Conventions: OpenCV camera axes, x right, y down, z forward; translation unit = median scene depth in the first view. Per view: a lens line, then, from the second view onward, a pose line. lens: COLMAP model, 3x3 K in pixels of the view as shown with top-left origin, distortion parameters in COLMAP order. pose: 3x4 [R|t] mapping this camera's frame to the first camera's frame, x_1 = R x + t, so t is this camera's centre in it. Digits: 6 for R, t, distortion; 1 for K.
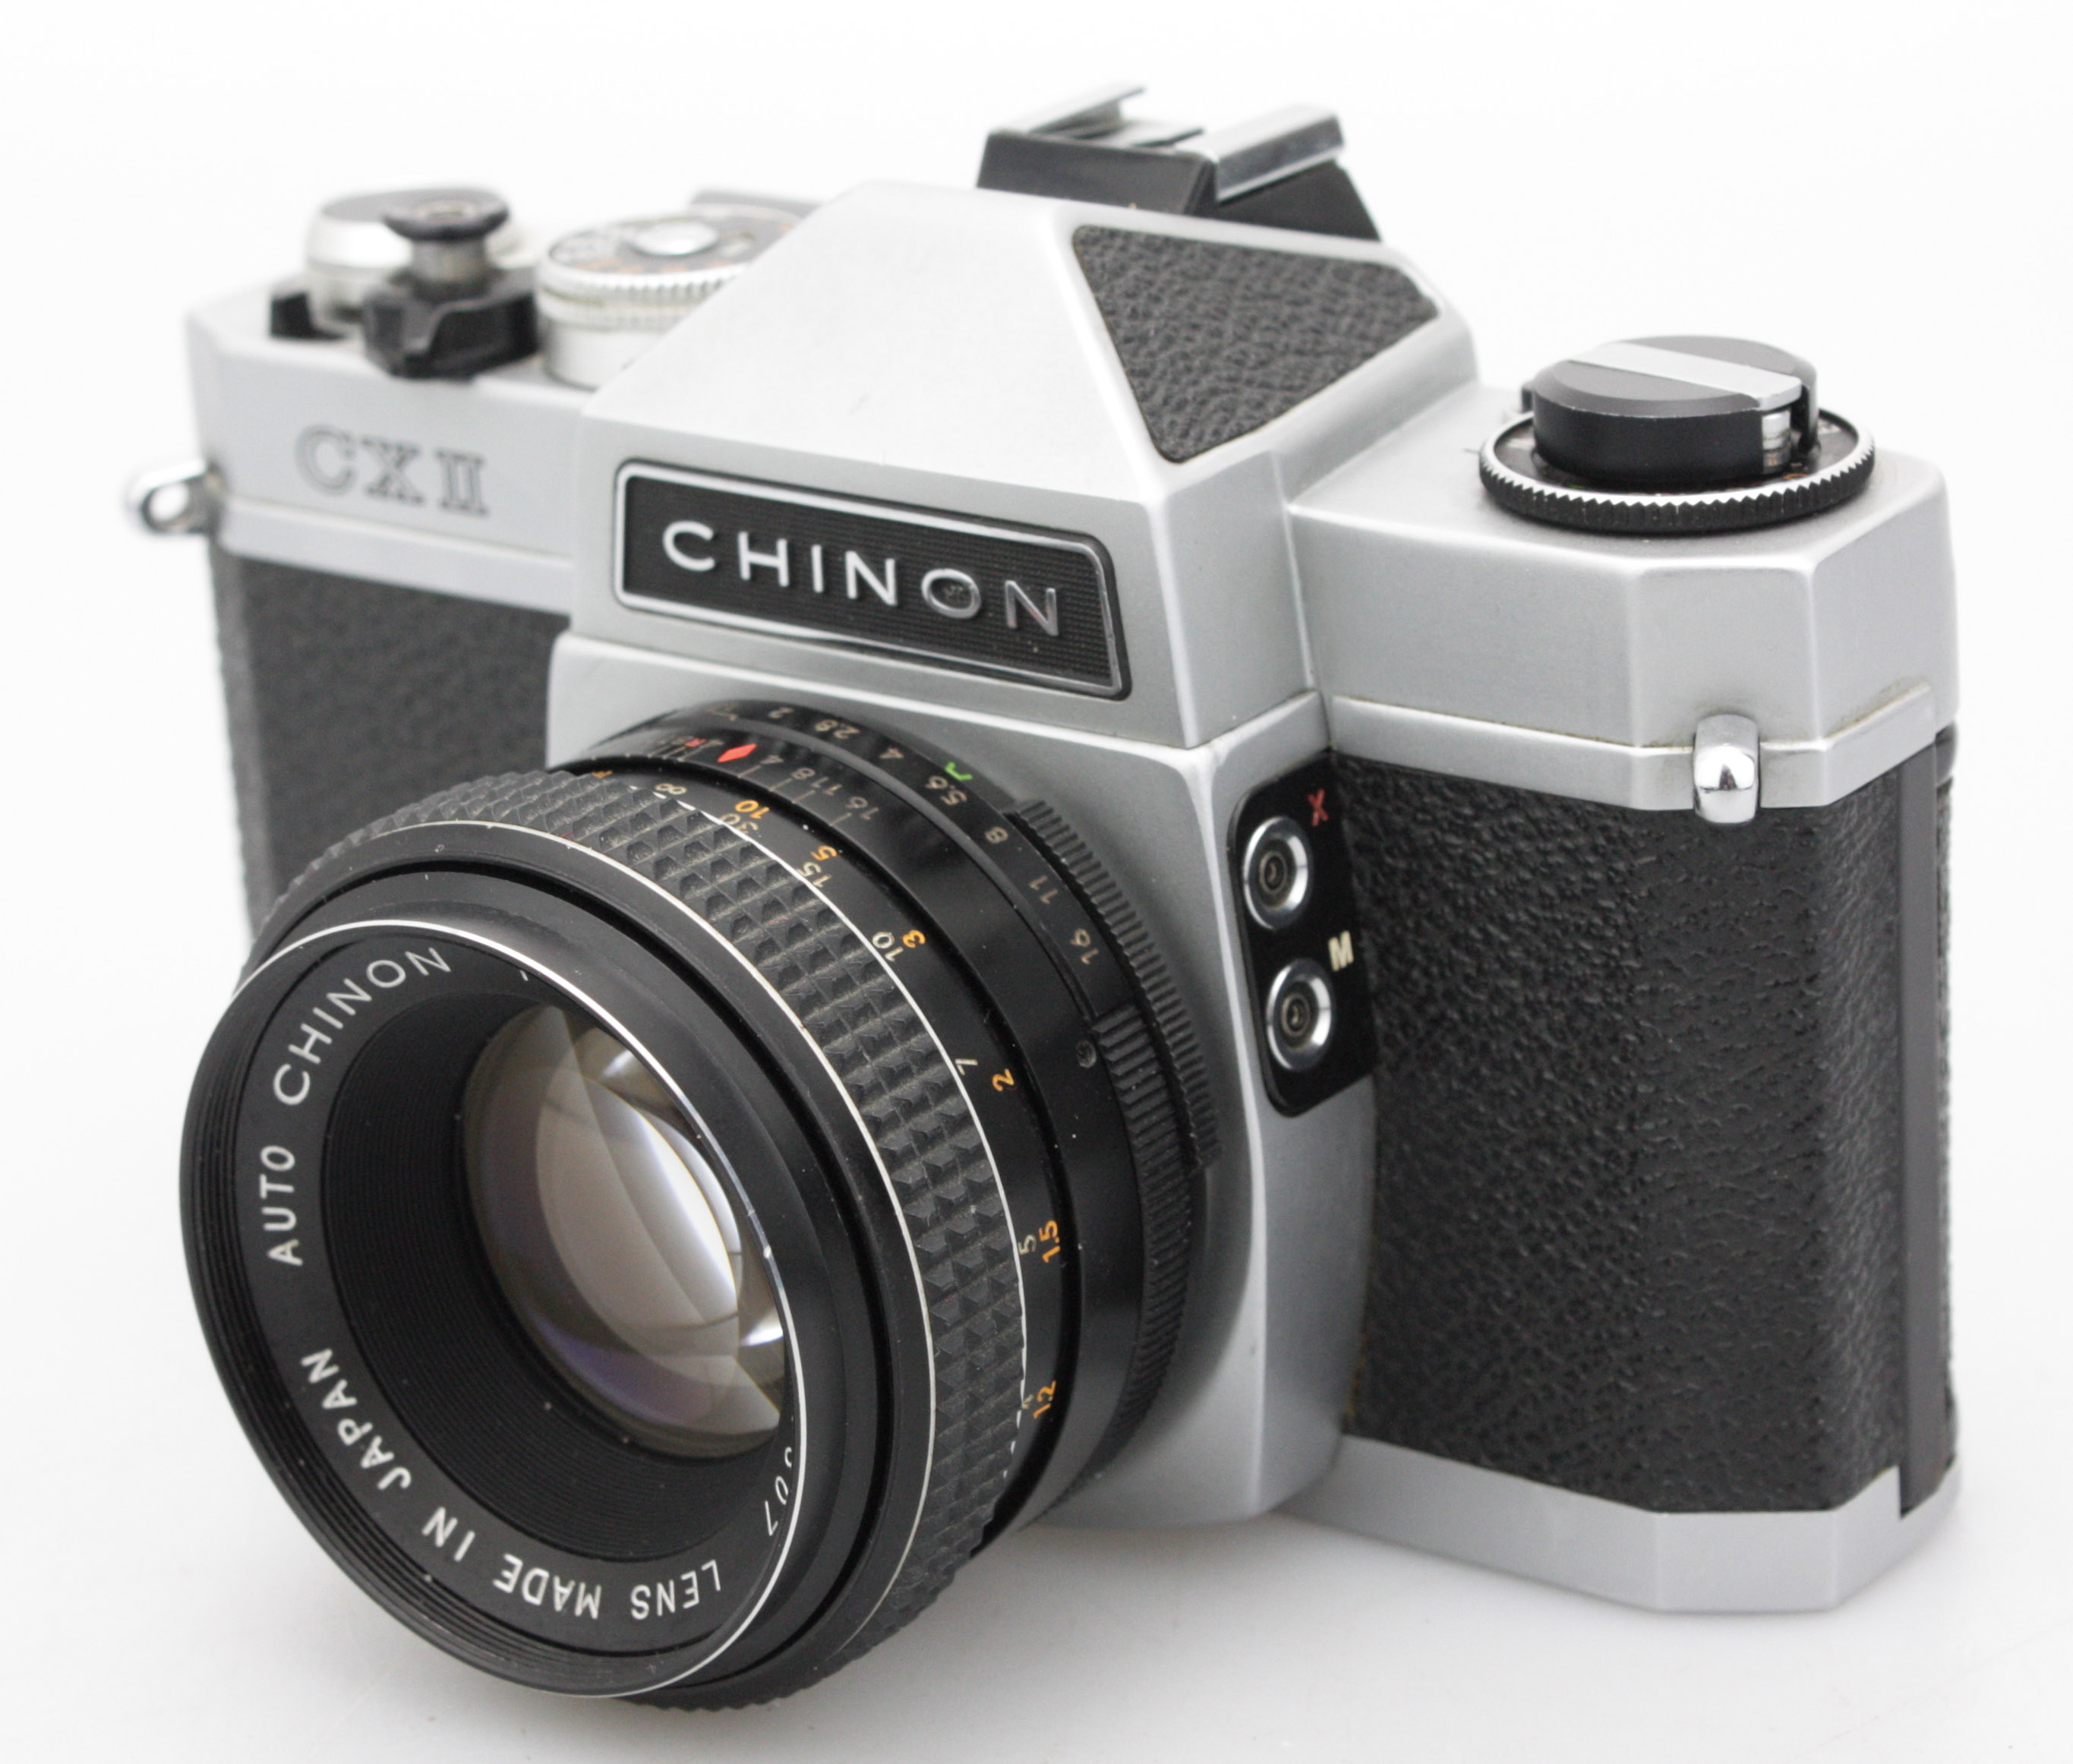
lens RADIAL K [[6222.0, 0, 1040.8], [0, 6222.0, 886.4], [0, 0, 1]] dist [0.319478, 0.000000]
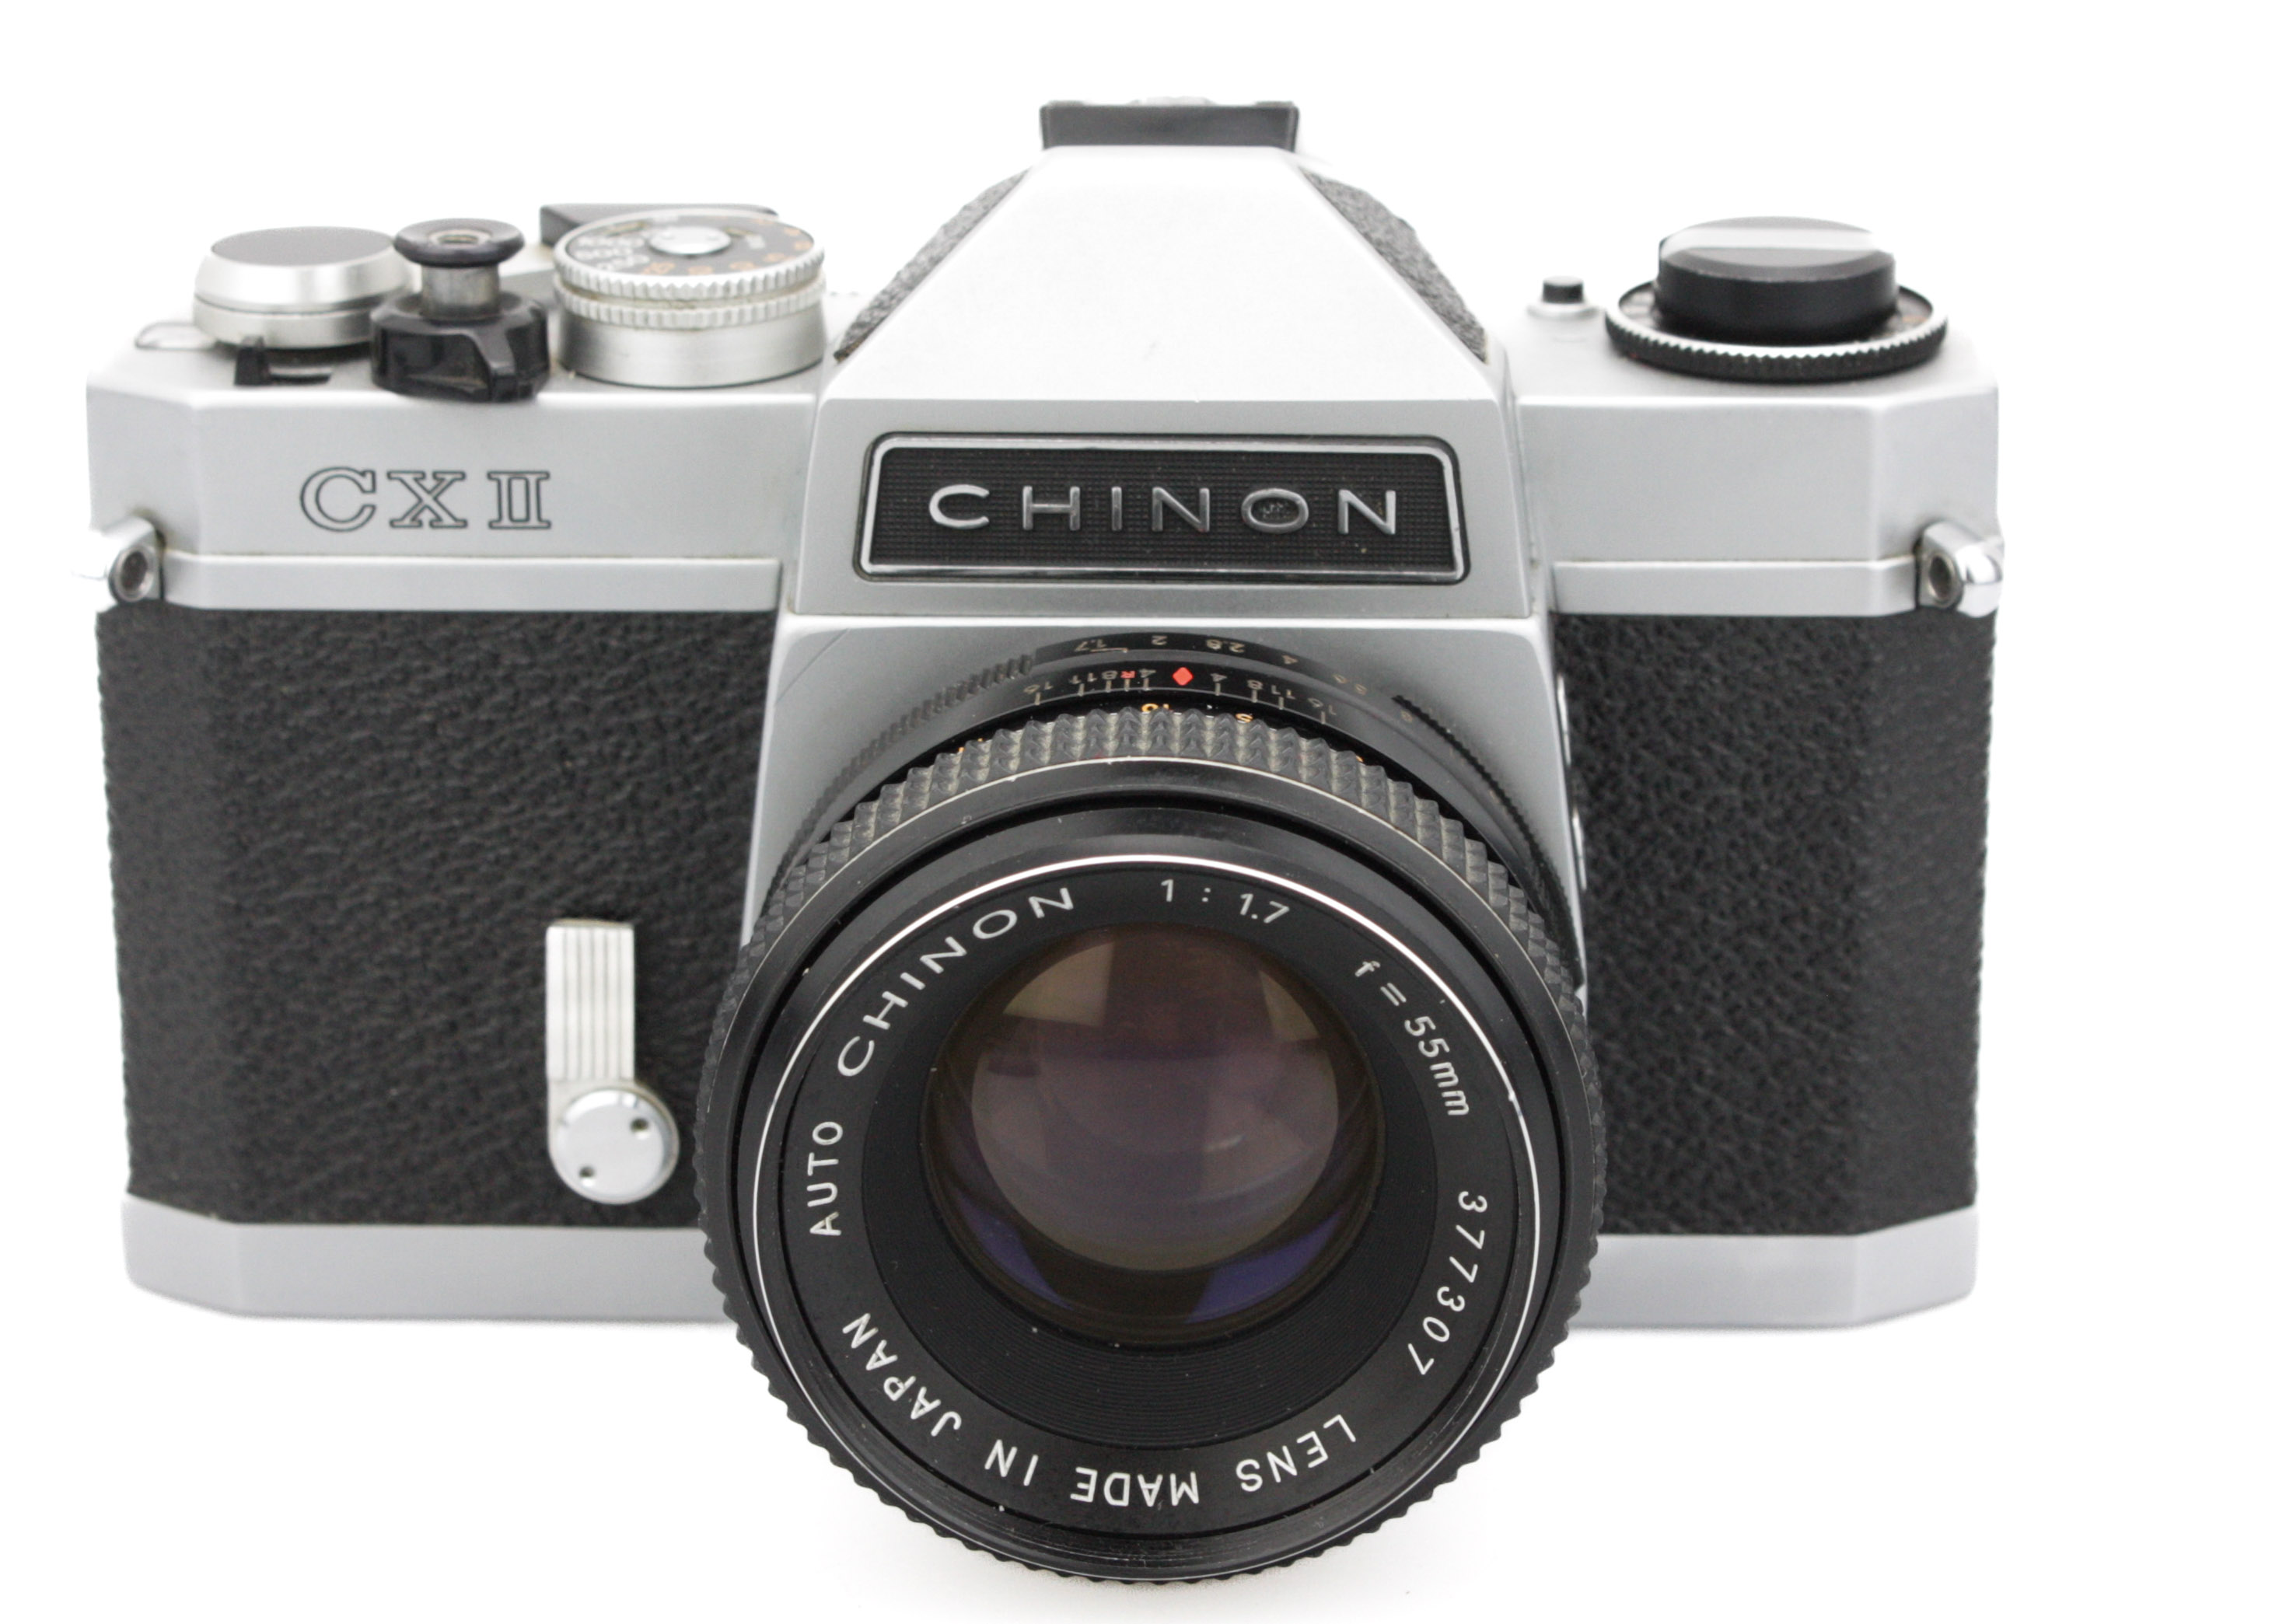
lens RADIAL K [[6210.1, 0, 1127.4], [0, 6210.1, 833.9], [0, 0, 1]] dist [0.526040, 0.000000]
pose [[0.809900, -0.146125, 0.568076, -0.653203], [0.161458, 0.986598, 0.023591, -0.021096], [-0.563909, 0.072614, 0.822638, 0.127826]]
